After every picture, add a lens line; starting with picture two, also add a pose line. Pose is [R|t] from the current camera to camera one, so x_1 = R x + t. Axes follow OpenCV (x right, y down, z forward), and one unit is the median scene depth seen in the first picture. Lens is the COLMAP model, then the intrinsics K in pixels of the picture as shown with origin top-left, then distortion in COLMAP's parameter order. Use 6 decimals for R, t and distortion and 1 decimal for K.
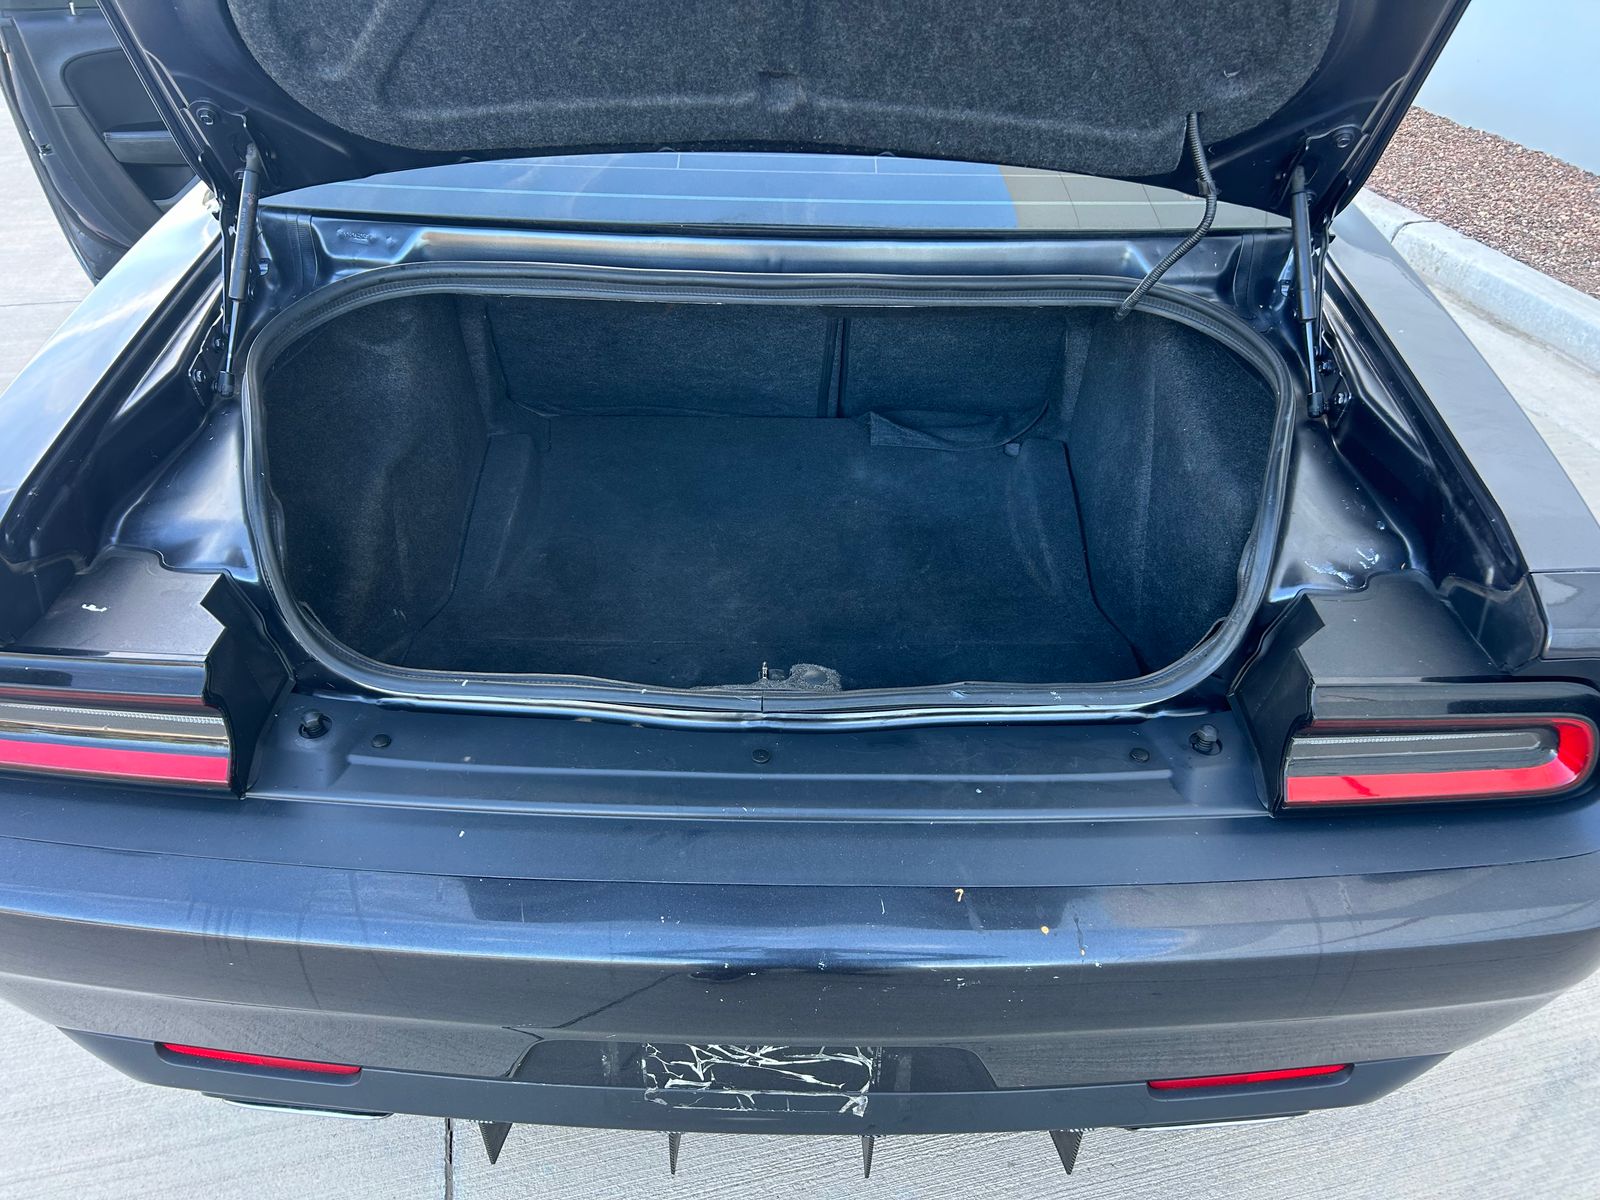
lens RADIAL K [[1209.8, 0, 800.0], [0, 1209.8, 600.0], [0, 0, 1]] dist [0.046064, -0.056707]
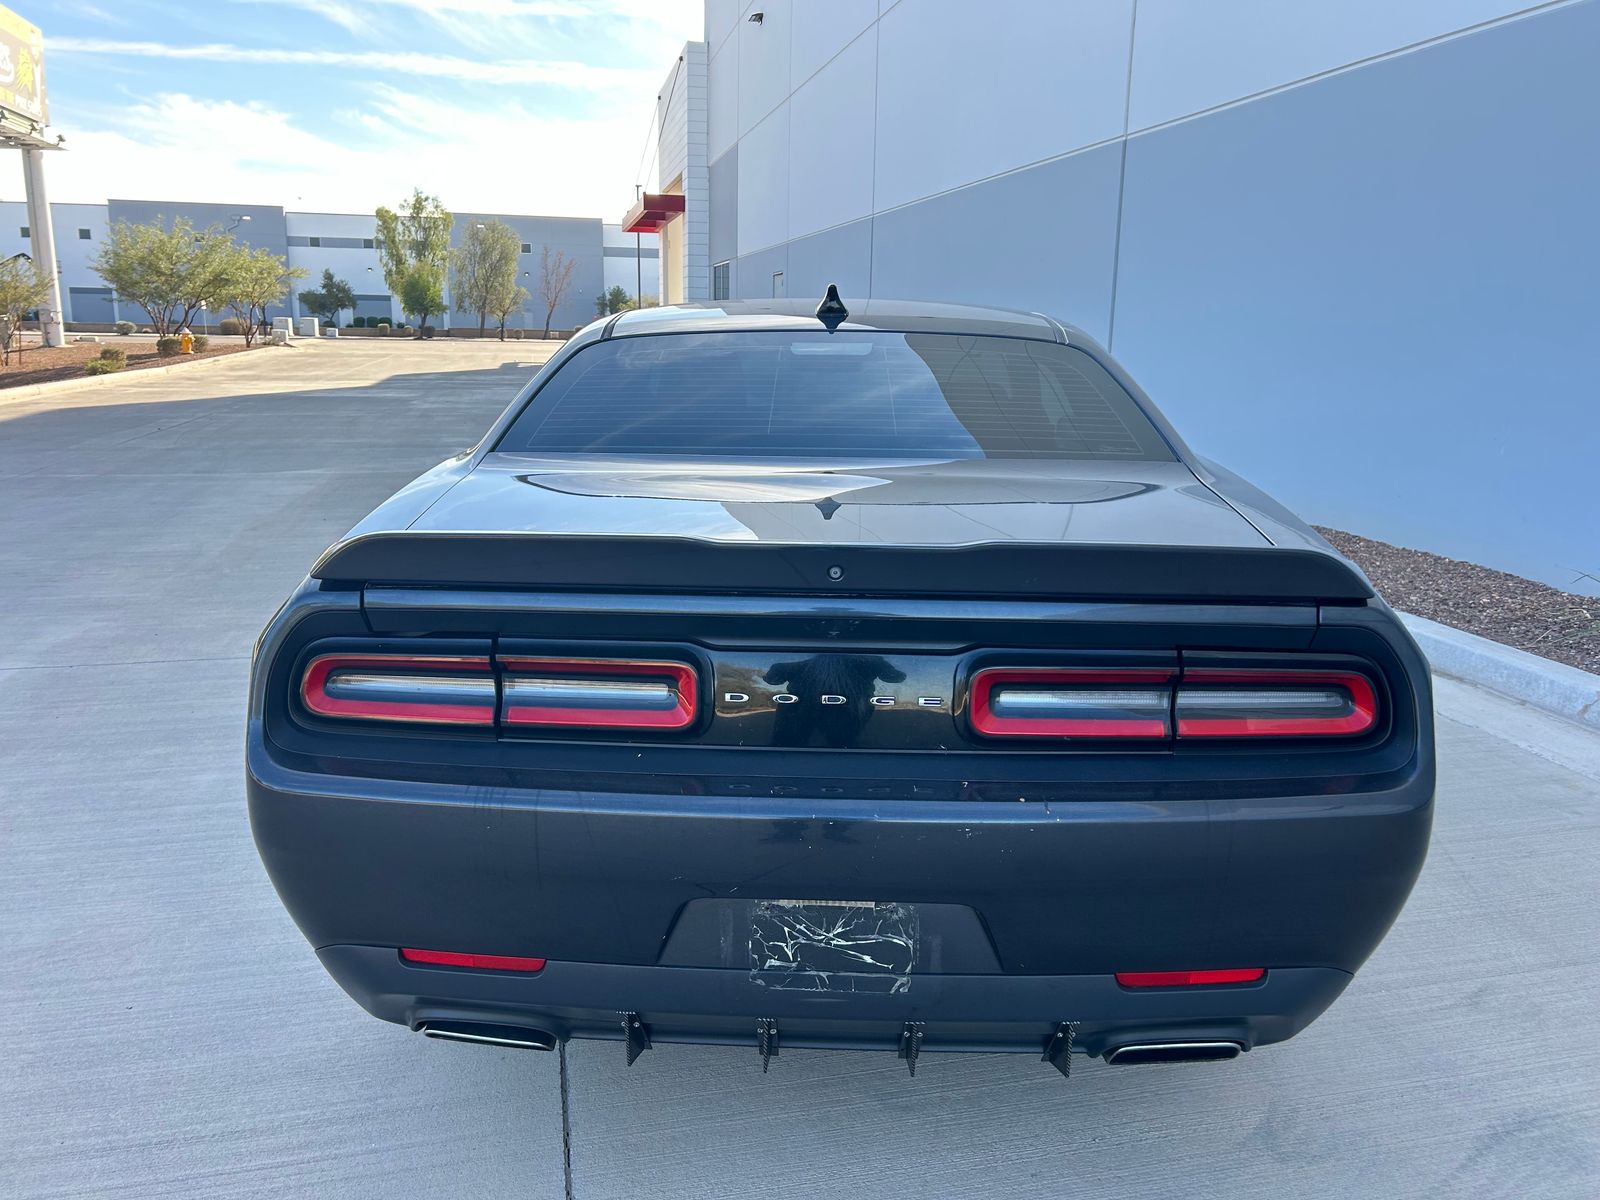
lens RADIAL K [[1209.8, 0, 800.0], [0, 1209.8, 600.0], [0, 0, 1]] dist [0.046064, -0.056707]
pose [[0.999680, -0.005092, -0.024776, -0.033452], [-0.004617, 0.926341, -0.376658, 0.532576], [0.024869, 0.376652, 0.926021, -0.443189]]
